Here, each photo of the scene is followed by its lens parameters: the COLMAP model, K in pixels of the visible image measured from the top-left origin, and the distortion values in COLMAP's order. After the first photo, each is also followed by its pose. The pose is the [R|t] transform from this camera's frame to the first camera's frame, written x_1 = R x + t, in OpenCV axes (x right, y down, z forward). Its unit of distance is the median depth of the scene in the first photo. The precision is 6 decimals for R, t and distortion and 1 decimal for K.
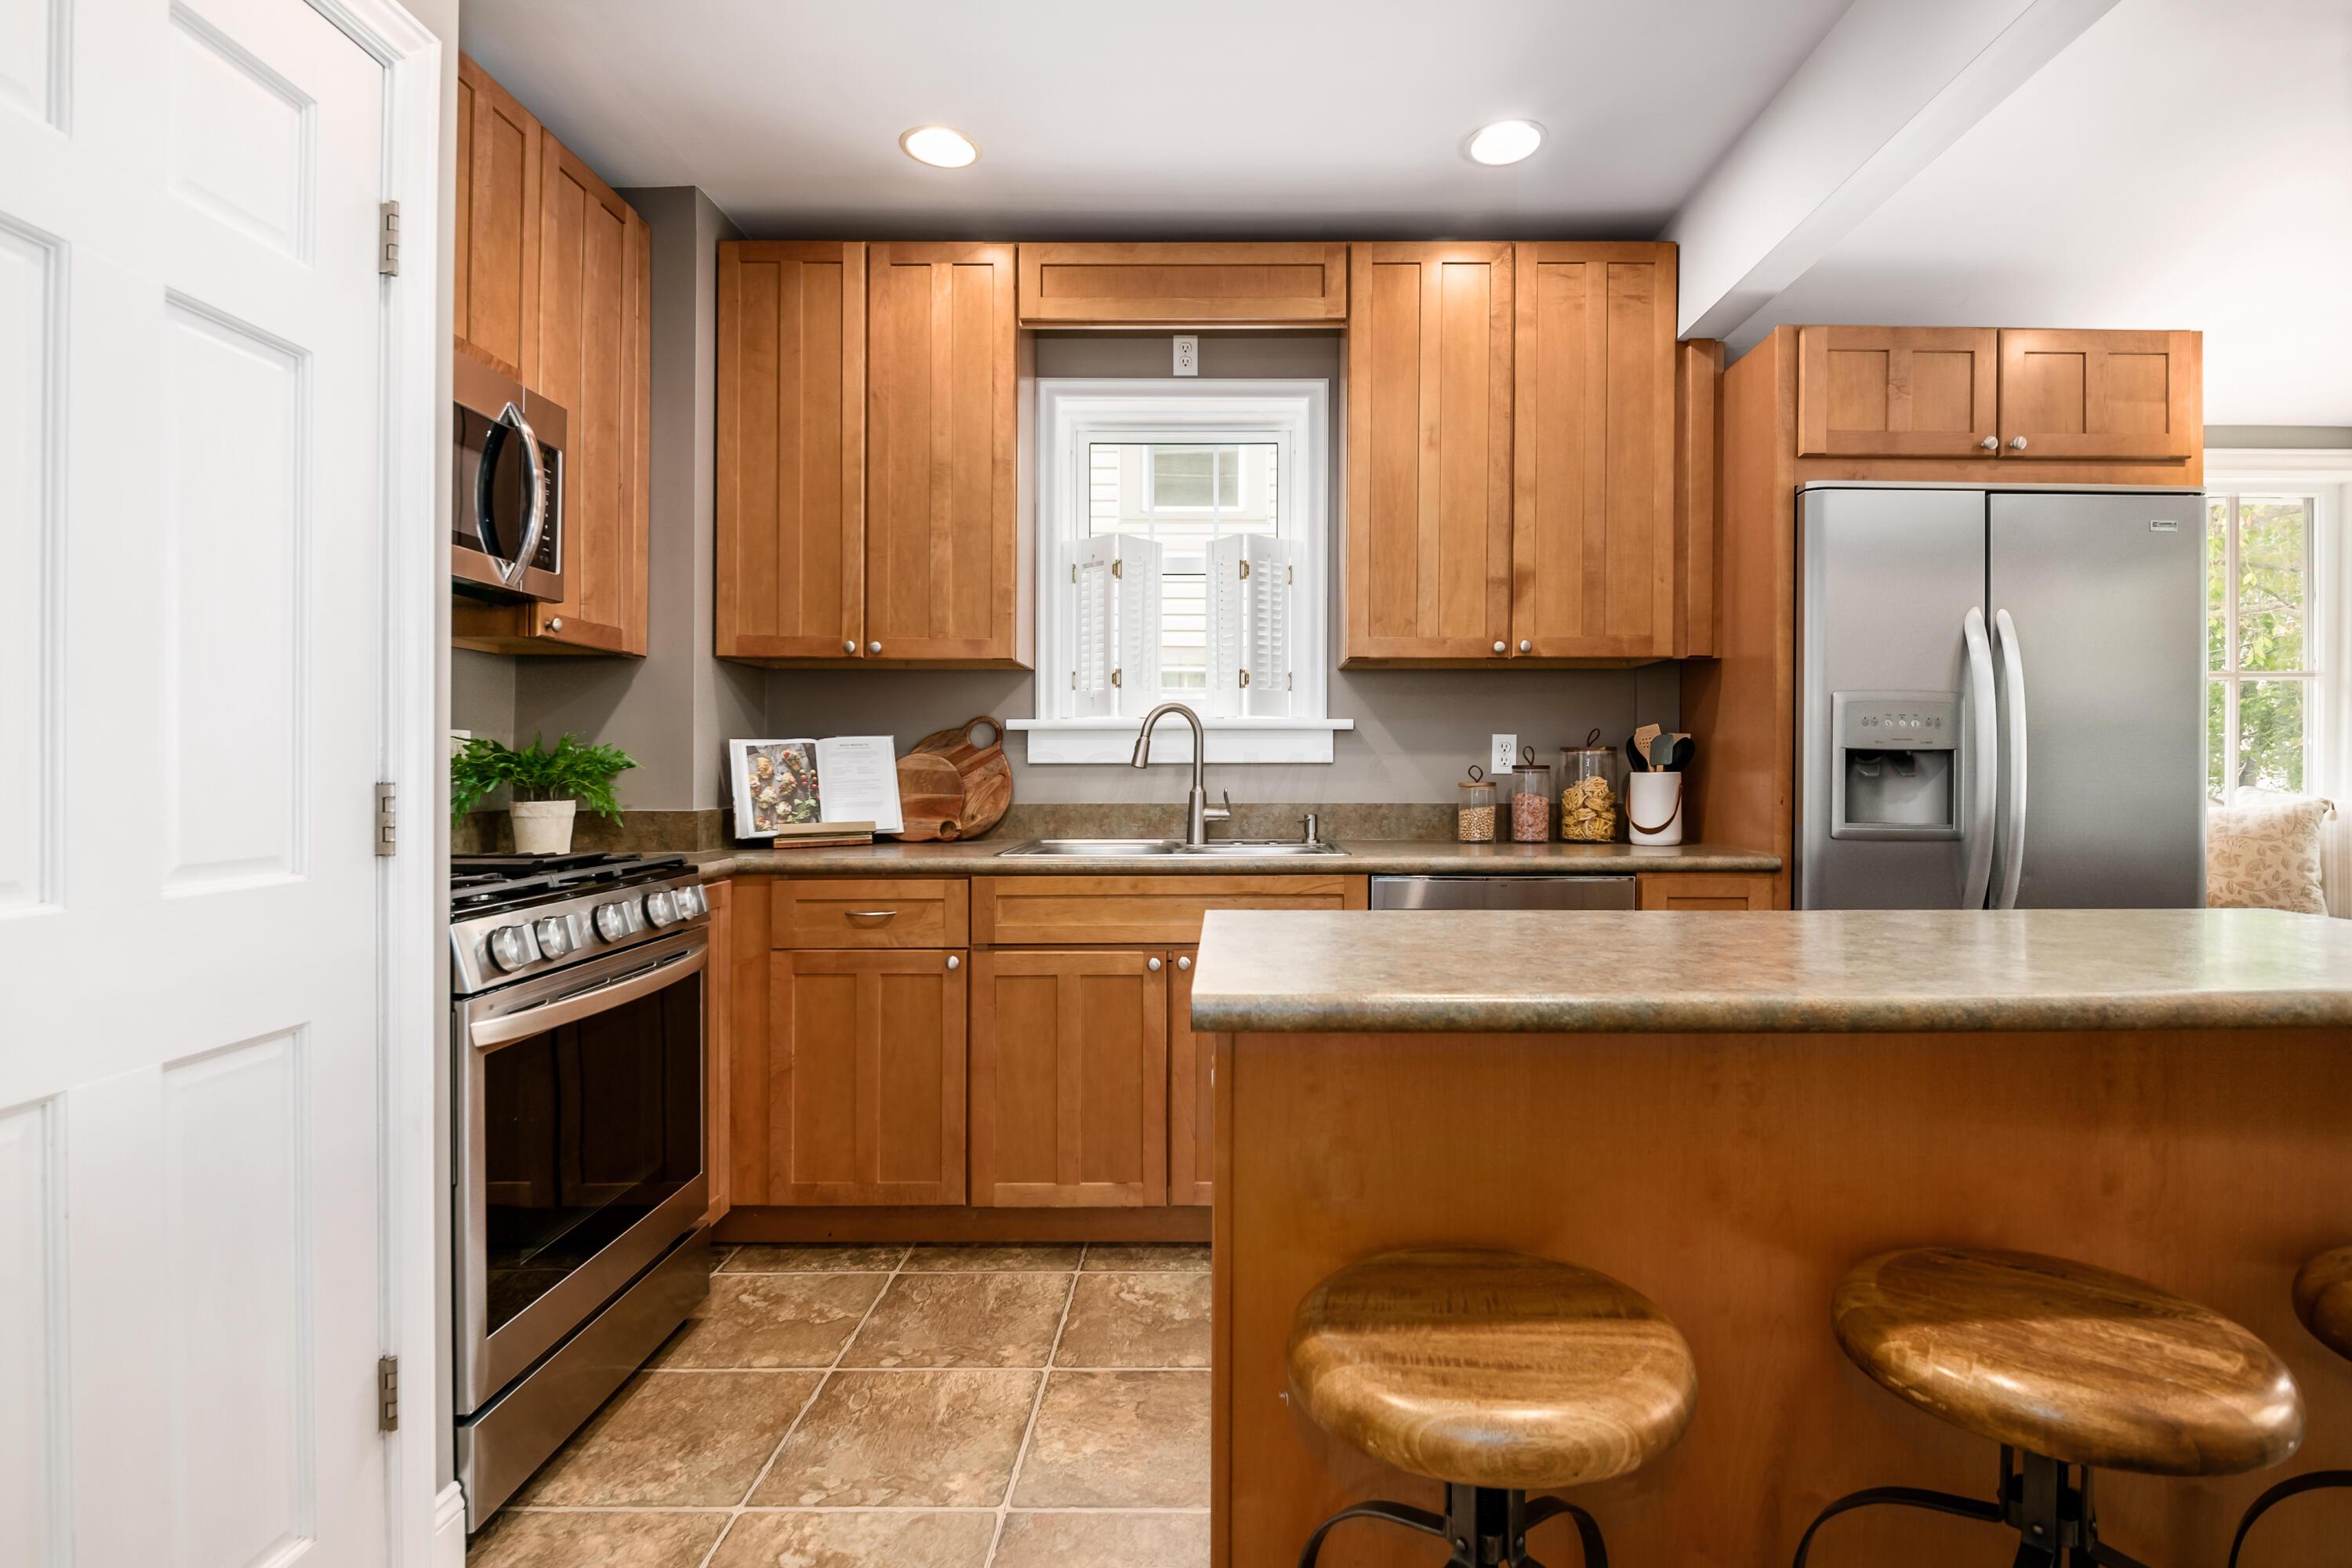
lens RADIAL K [[1114.8, 0, 1242.1], [0, 1114.8, 769.6], [0, 0, 1]] dist [-0.023036, 0.001123]
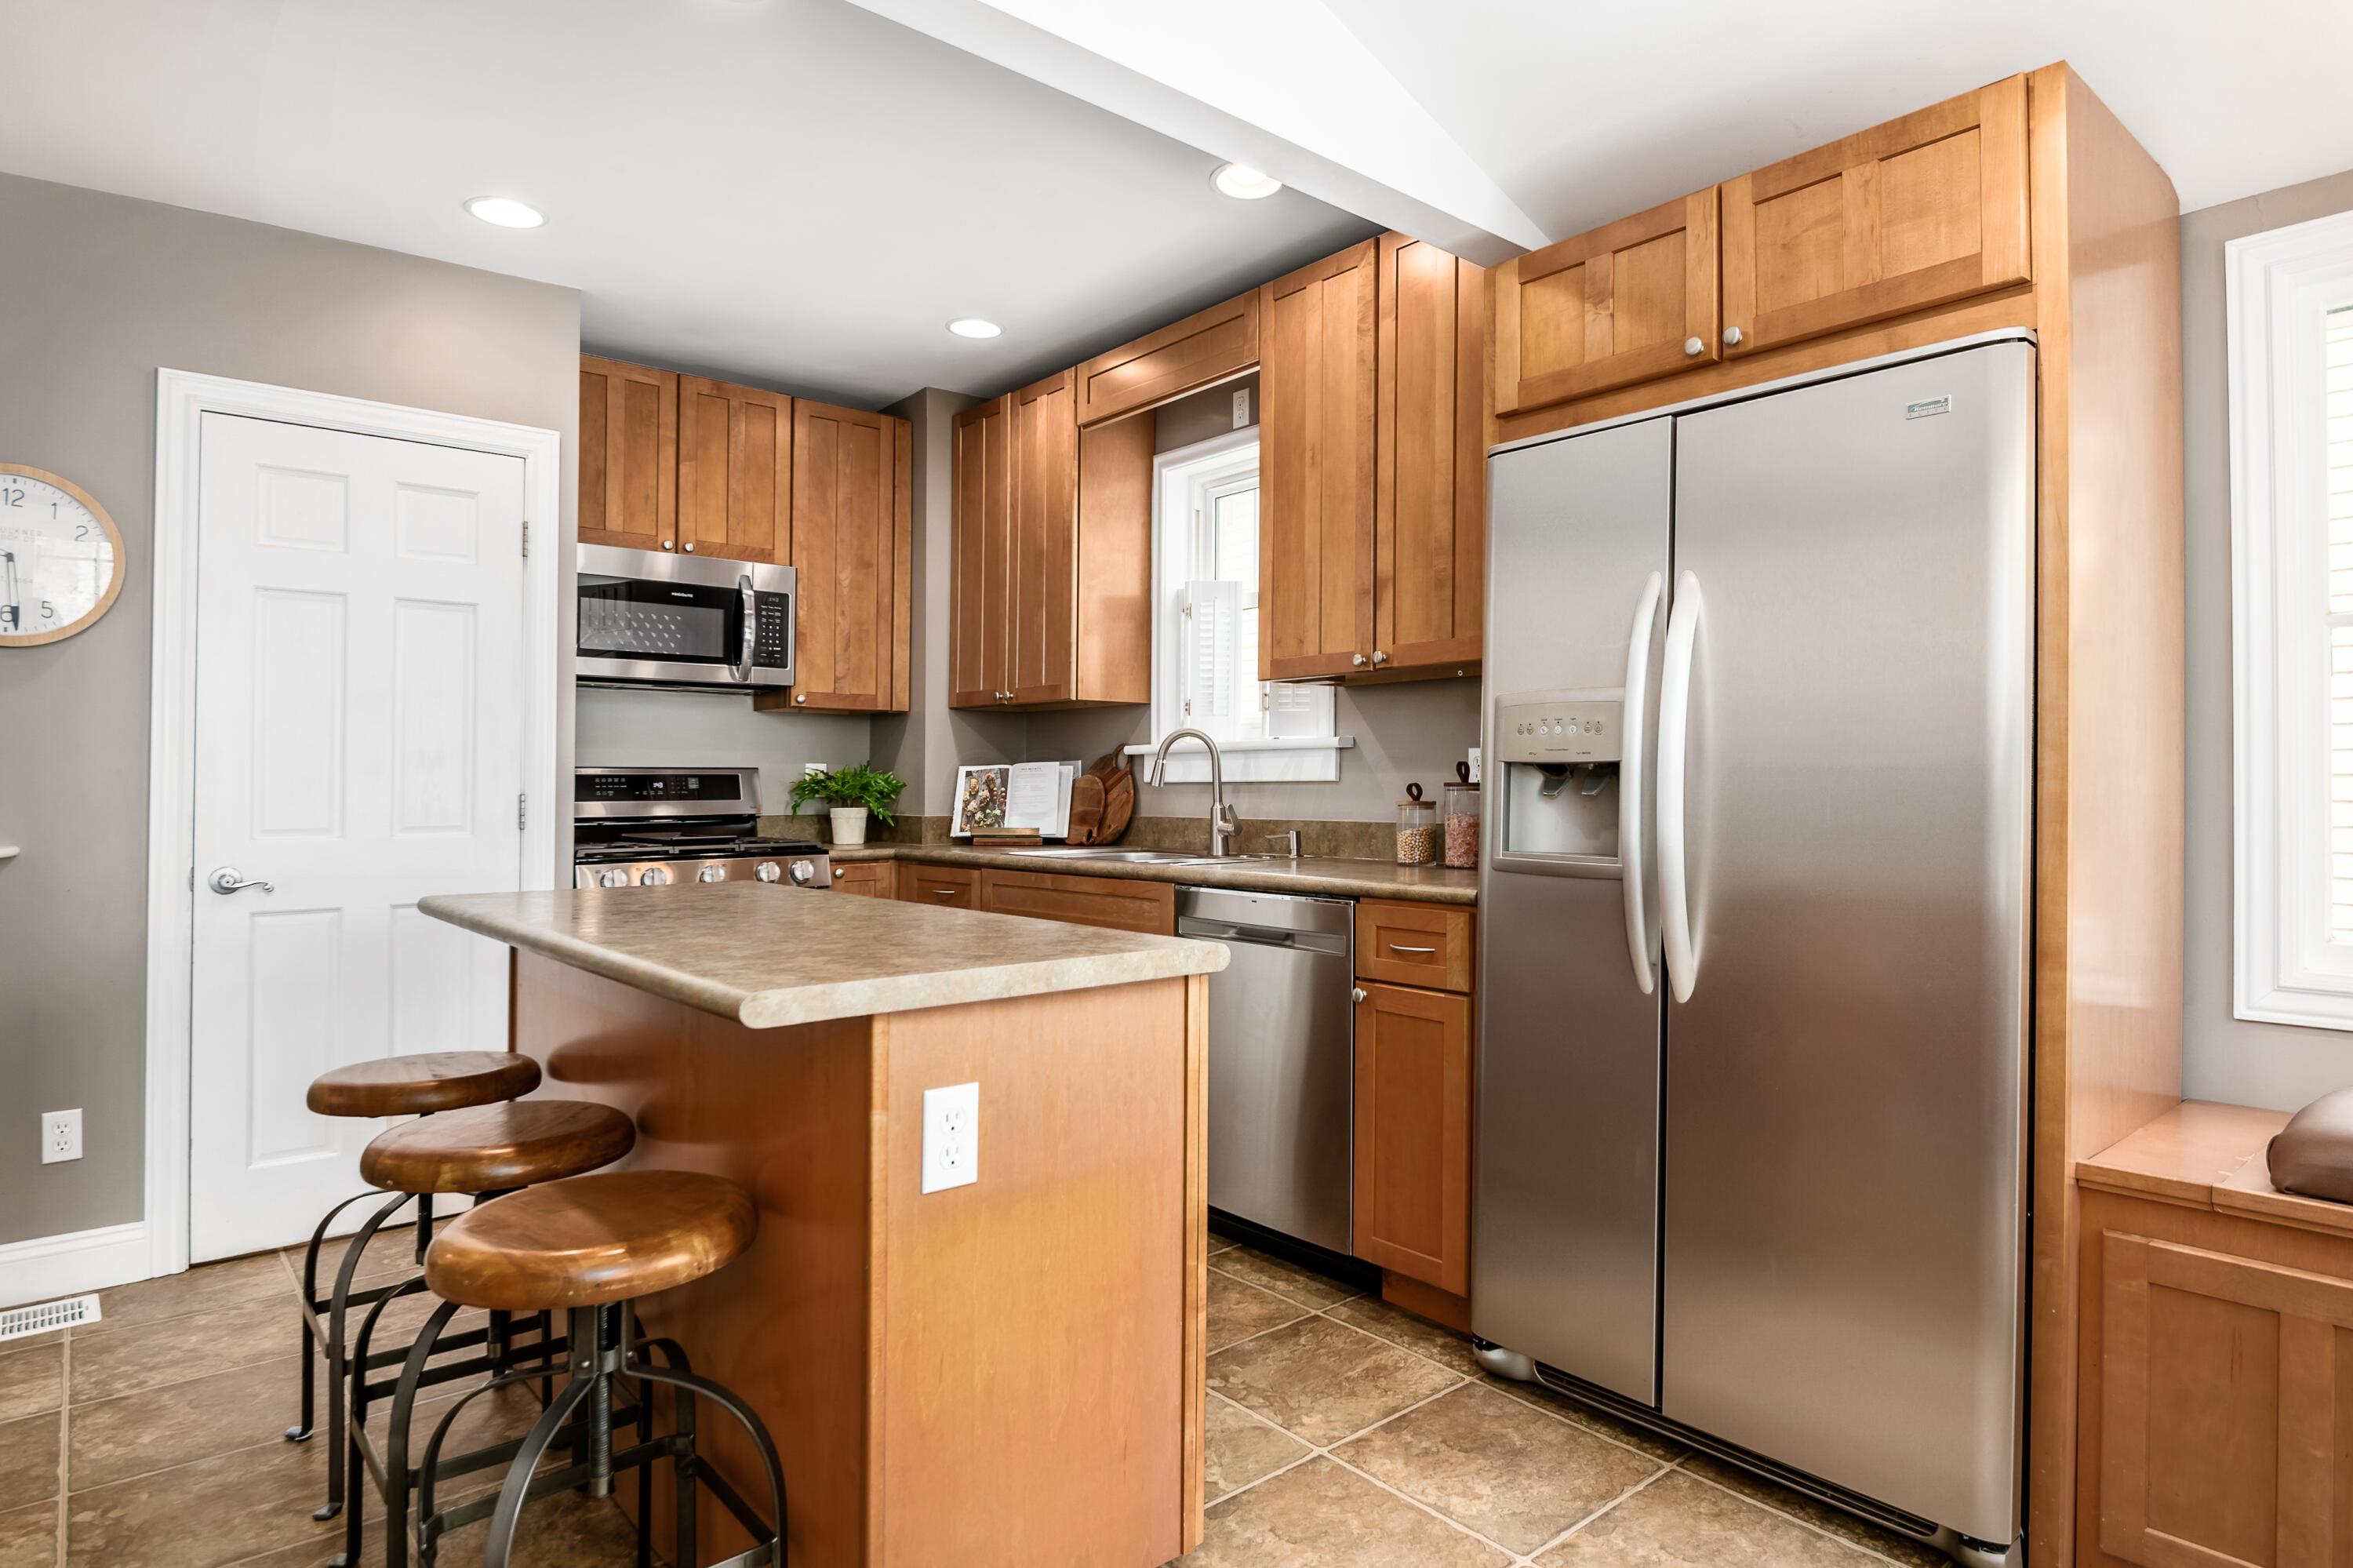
lens RADIAL K [[1321.1, 0, 1228.9], [0, 1321.1, 742.4], [0, 0, 1]] dist [-0.015251, -0.006977]
pose [[0.653310, -0.026775, -0.756617, 0.977519], [0.002170, 0.999437, -0.033494, -0.001036], [0.757087, 0.020240, 0.653000, 0.161533]]
